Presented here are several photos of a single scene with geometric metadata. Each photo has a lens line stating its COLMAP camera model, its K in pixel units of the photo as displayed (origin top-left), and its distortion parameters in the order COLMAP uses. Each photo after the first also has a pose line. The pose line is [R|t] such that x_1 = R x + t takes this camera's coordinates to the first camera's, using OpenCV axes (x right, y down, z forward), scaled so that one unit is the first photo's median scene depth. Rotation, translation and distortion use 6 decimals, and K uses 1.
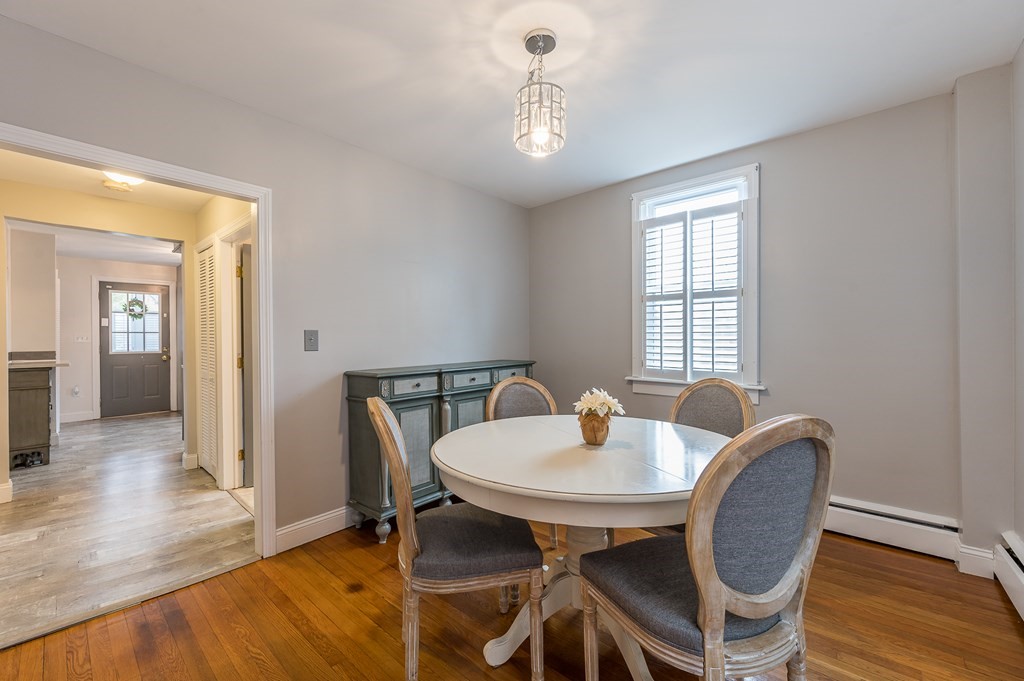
lens RADIAL K [[402.4, 0, 515.2], [0, 402.4, 341.7], [0, 0, 1]] dist [-0.003196, 0.000814]
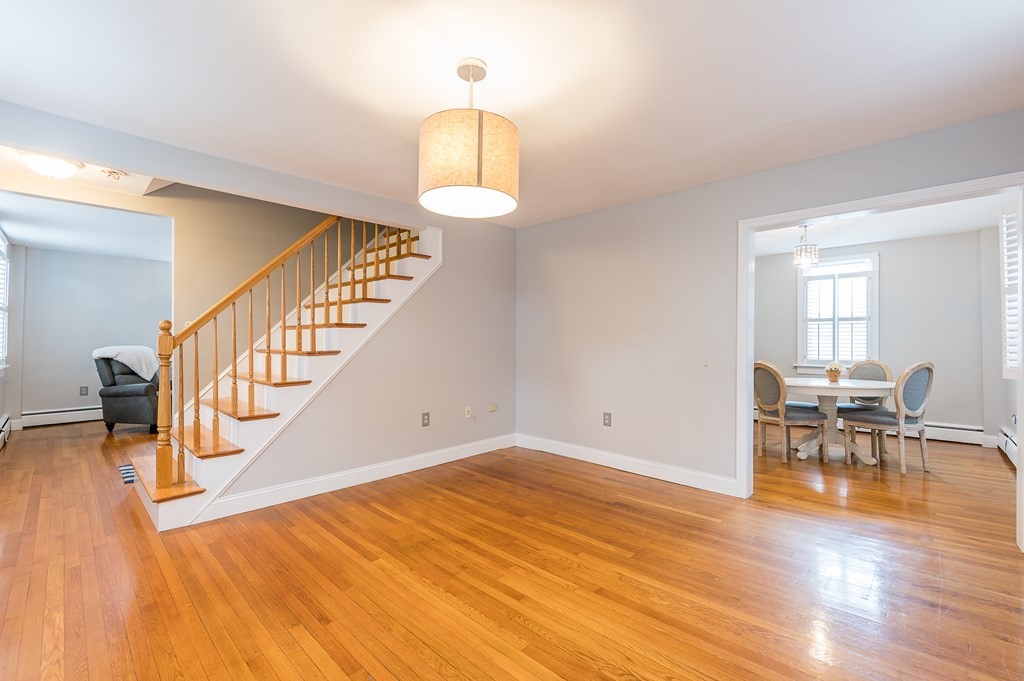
lens RADIAL K [[431.3, 0, 513.2], [0, 431.3, 339.4], [0, 0, 1]] dist [-0.002365, 0.000269]
pose [[0.998965, 0.007166, -0.044910, -0.974630], [-0.007842, 0.999858, -0.014891, 0.017858], [0.044797, 0.015228, 0.998880, -1.054618]]
